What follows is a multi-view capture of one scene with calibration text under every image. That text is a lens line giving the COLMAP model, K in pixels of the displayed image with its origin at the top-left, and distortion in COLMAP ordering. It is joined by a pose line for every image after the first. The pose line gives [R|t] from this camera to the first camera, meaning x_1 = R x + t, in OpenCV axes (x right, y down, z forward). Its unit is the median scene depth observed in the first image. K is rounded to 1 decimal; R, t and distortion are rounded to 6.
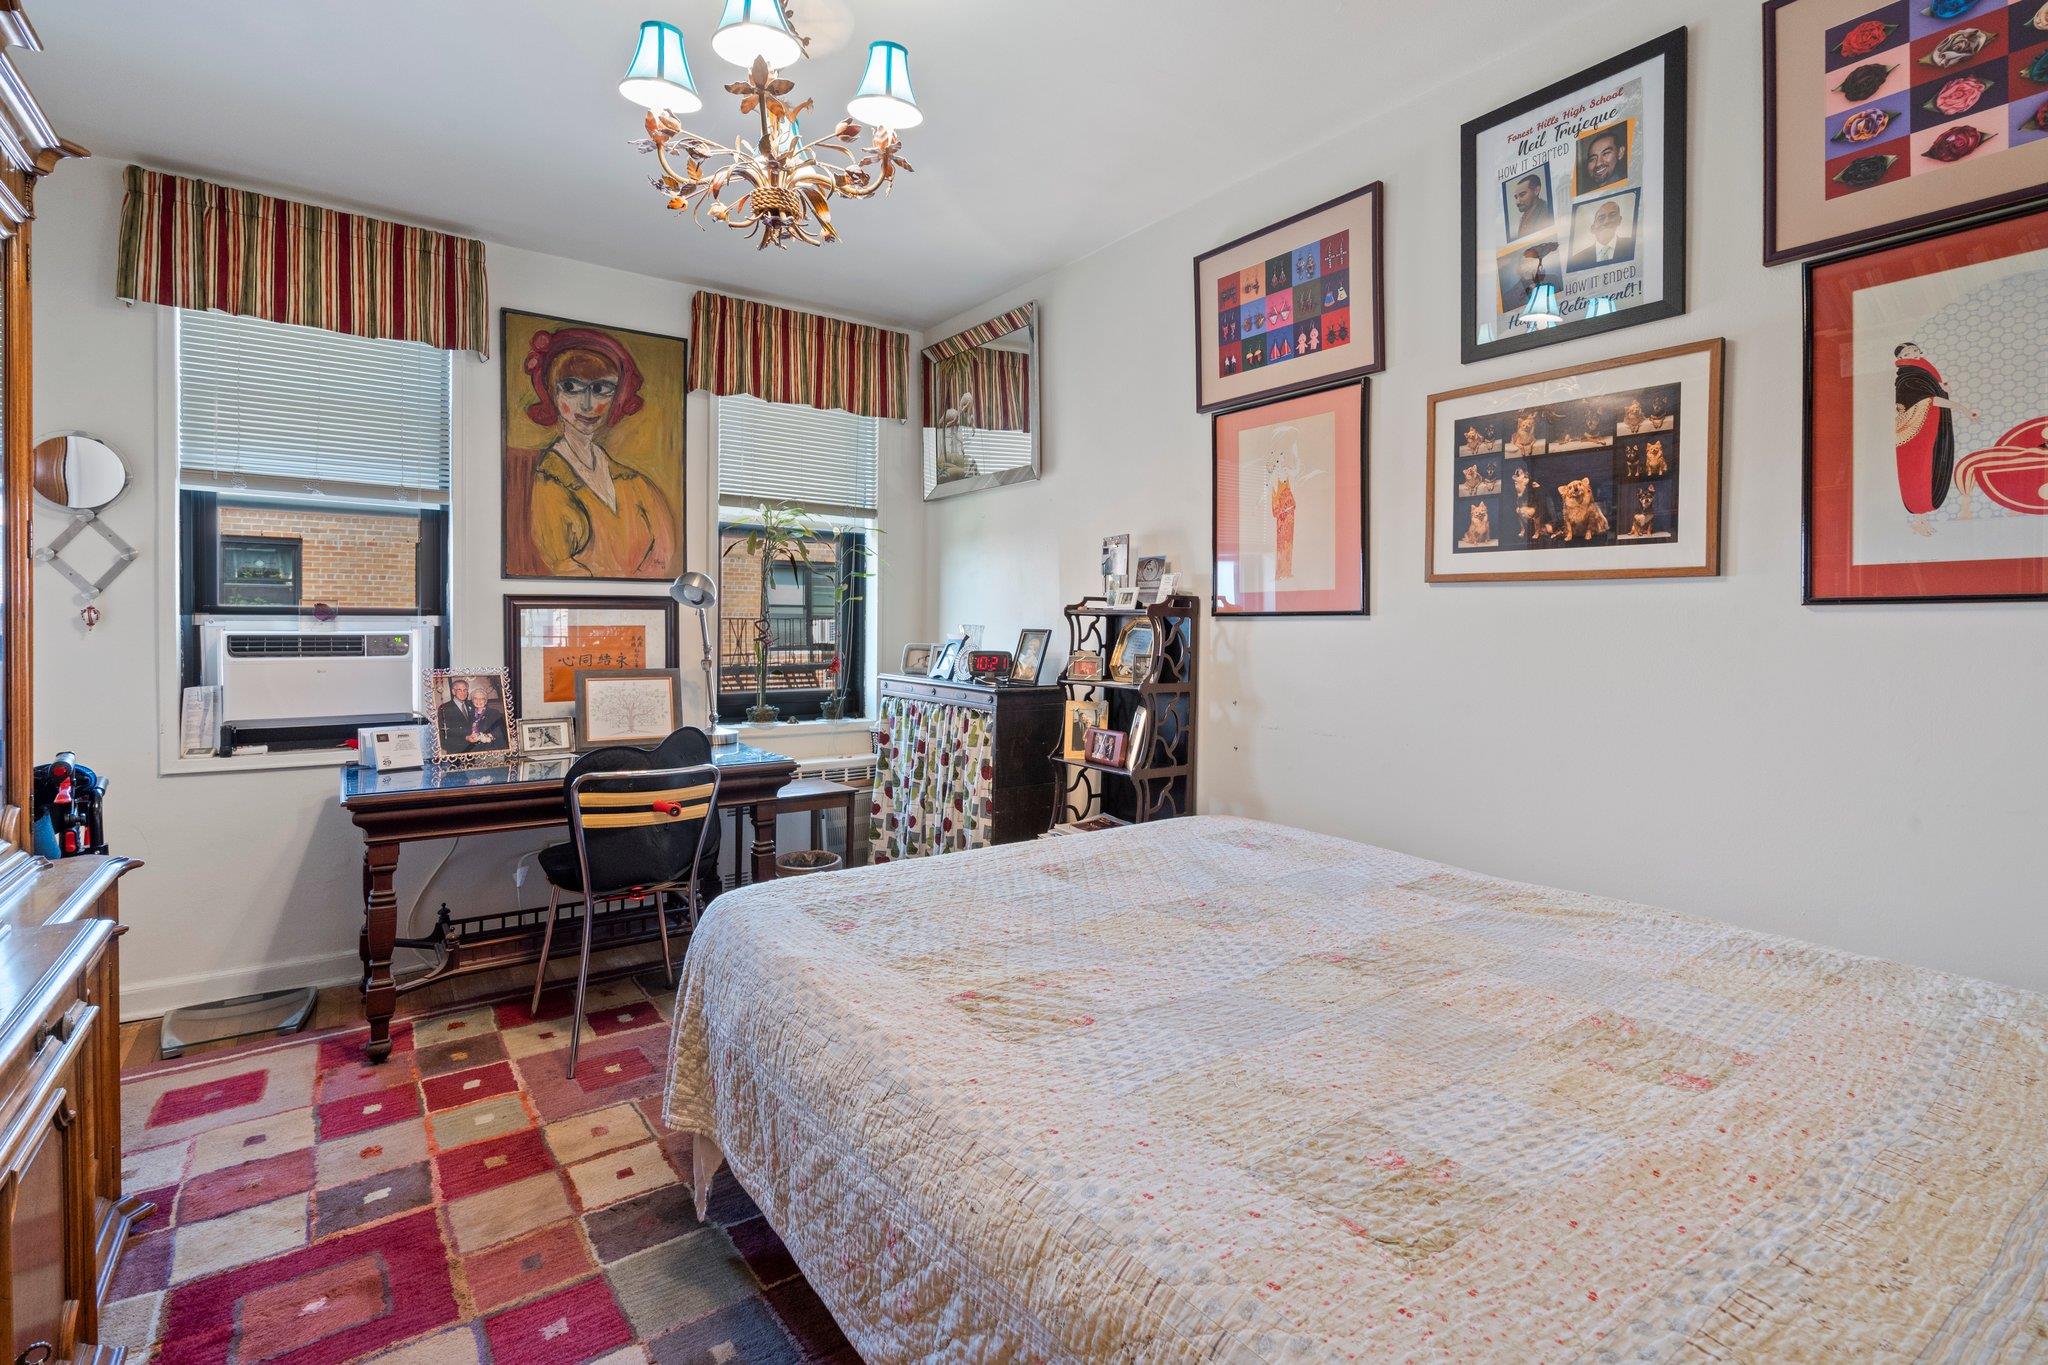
lens RADIAL K [[927.1, 0, 1028.9], [0, 927.1, 624.1], [0, 0, 1]] dist [0.000392, 0.000117]
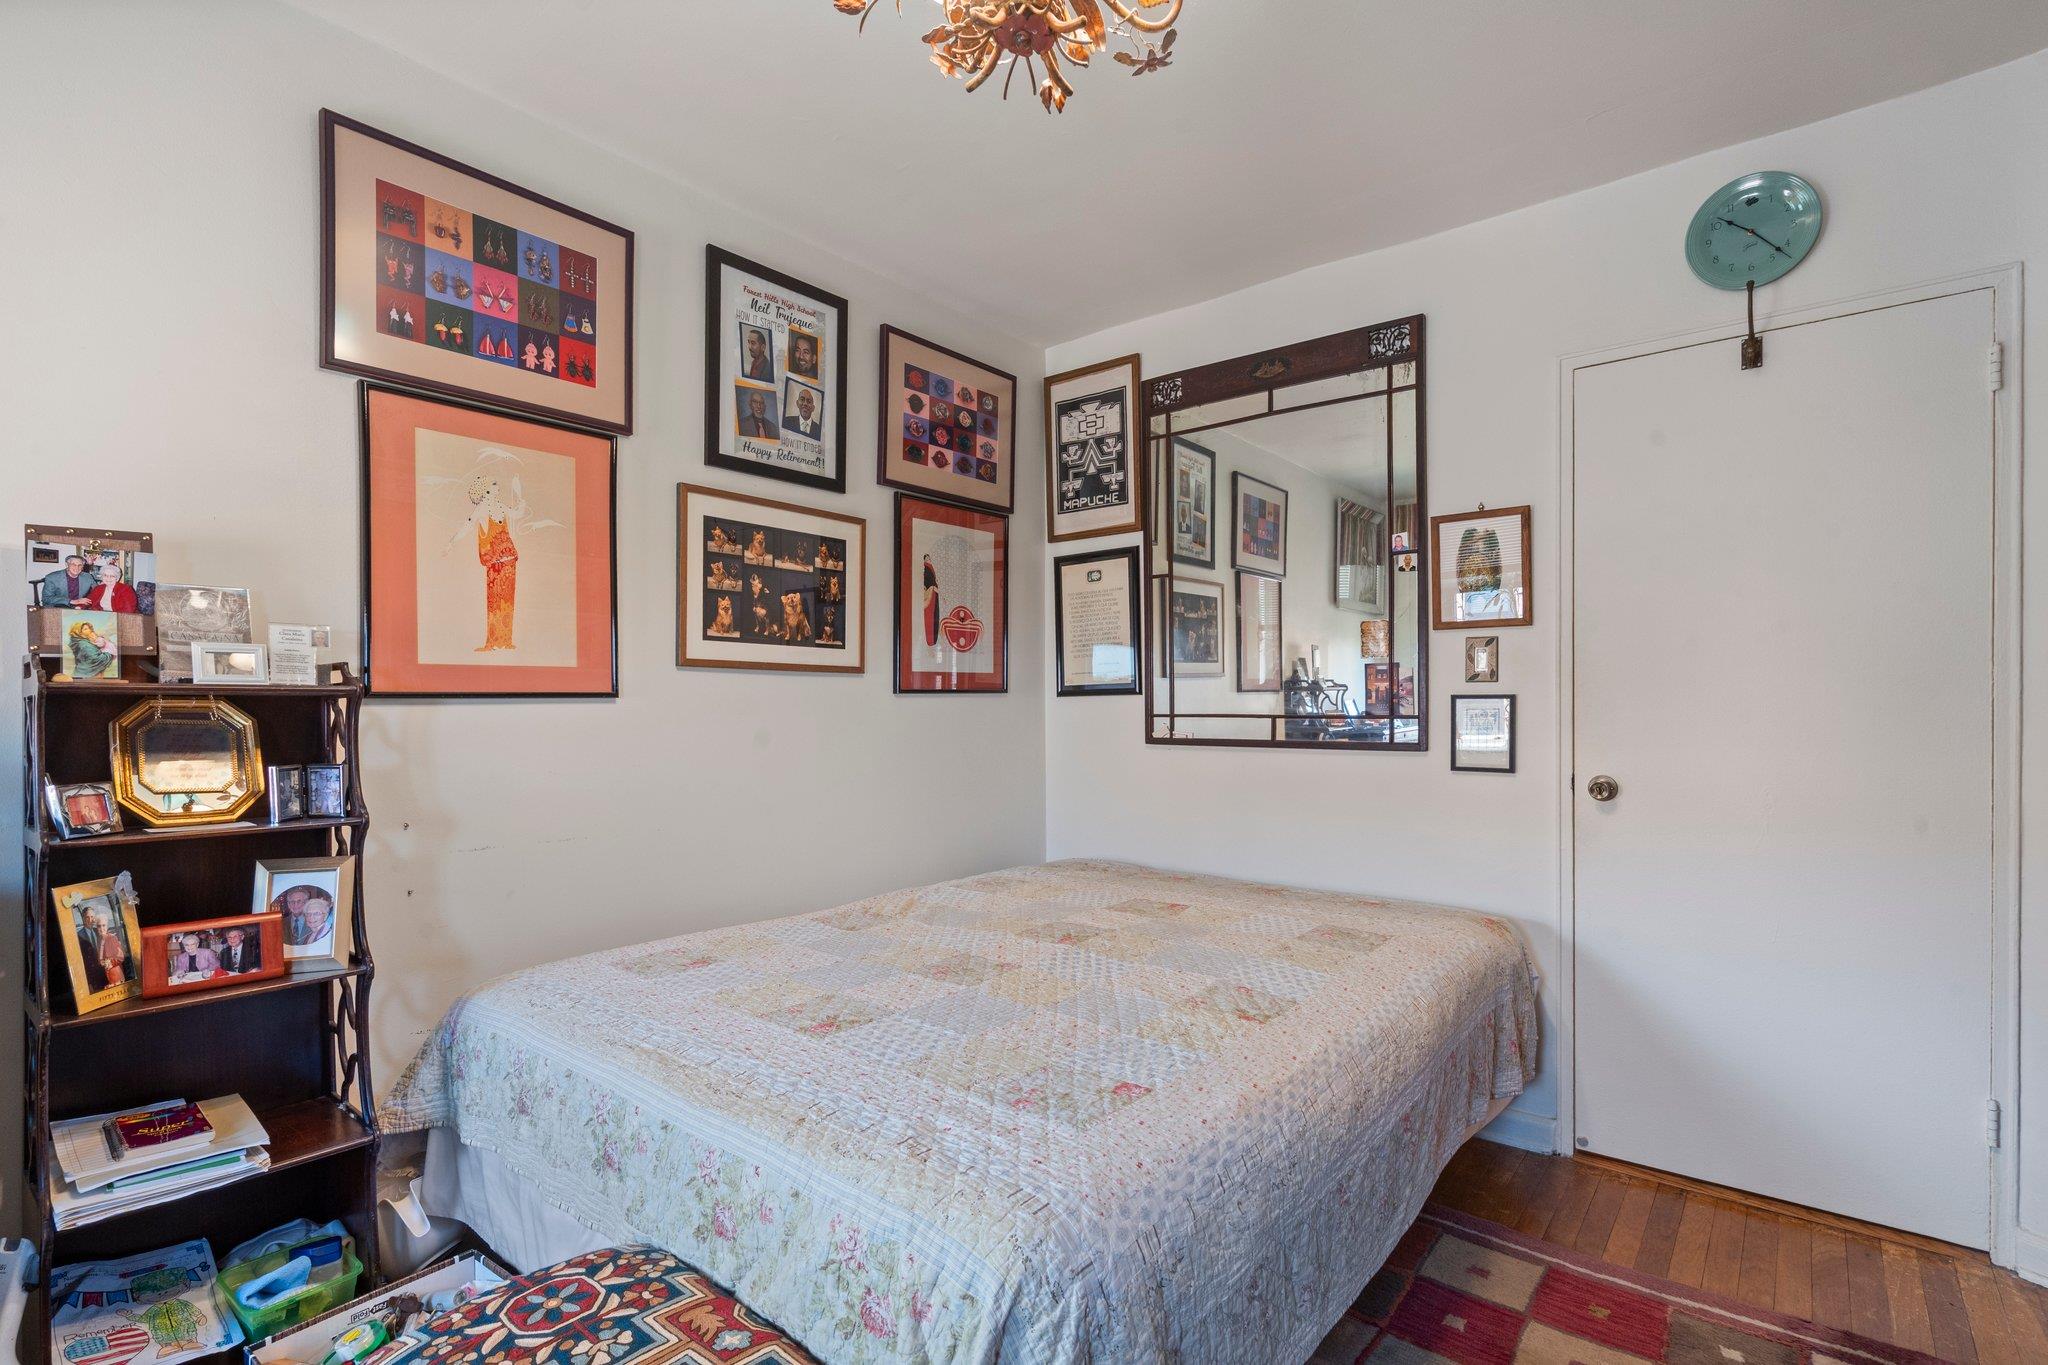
lens RADIAL K [[963.2, 0, 987.0], [0, 963.2, 696.3], [0, 0, 1]] dist [-0.000145, 0.000091]
pose [[-0.223850, 0.000110, 0.974624, -0.710292], [0.003030, 0.999995, 0.000584, -0.011809], [-0.974619, 0.003084, -0.223850, 0.955477]]
